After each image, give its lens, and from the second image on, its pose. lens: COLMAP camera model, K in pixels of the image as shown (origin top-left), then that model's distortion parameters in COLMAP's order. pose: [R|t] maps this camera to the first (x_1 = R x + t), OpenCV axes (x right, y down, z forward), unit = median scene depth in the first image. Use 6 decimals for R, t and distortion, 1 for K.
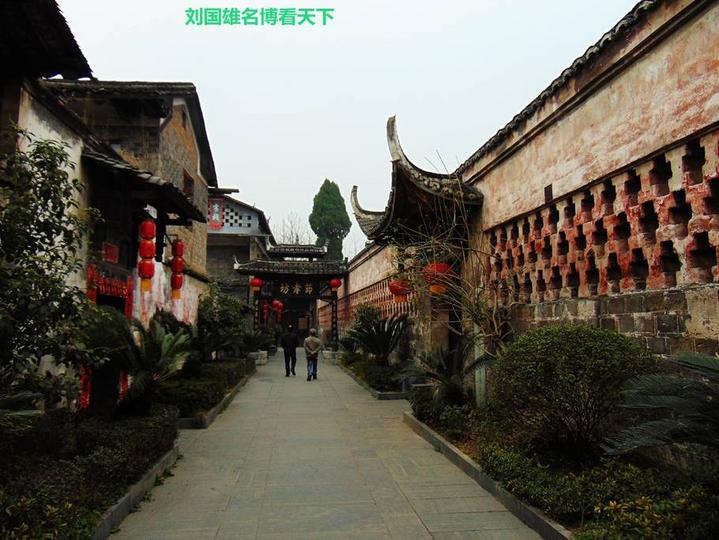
lens RADIAL K [[531.7, 0, 360.0], [0, 531.7, 270.5], [0, 0, 1]] dist [-0.004914, 0.023240]
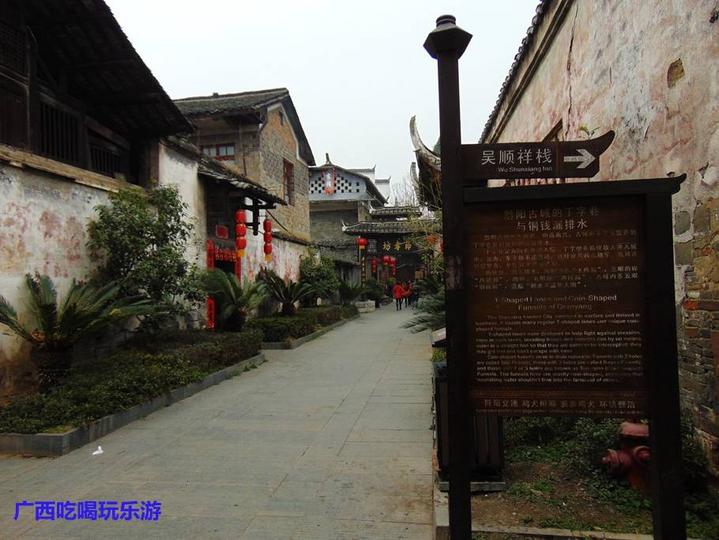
lens RADIAL K [[531.7, 0, 358.4], [0, 531.7, 269.3], [0, 0, 1]] dist [-0.004914, 0.023240]
pose [[0.966345, -0.026391, -0.255894, 0.160188], [0.047790, 0.995825, 0.077771, -0.014823], [0.252773, -0.087383, 0.963571, -0.203568]]
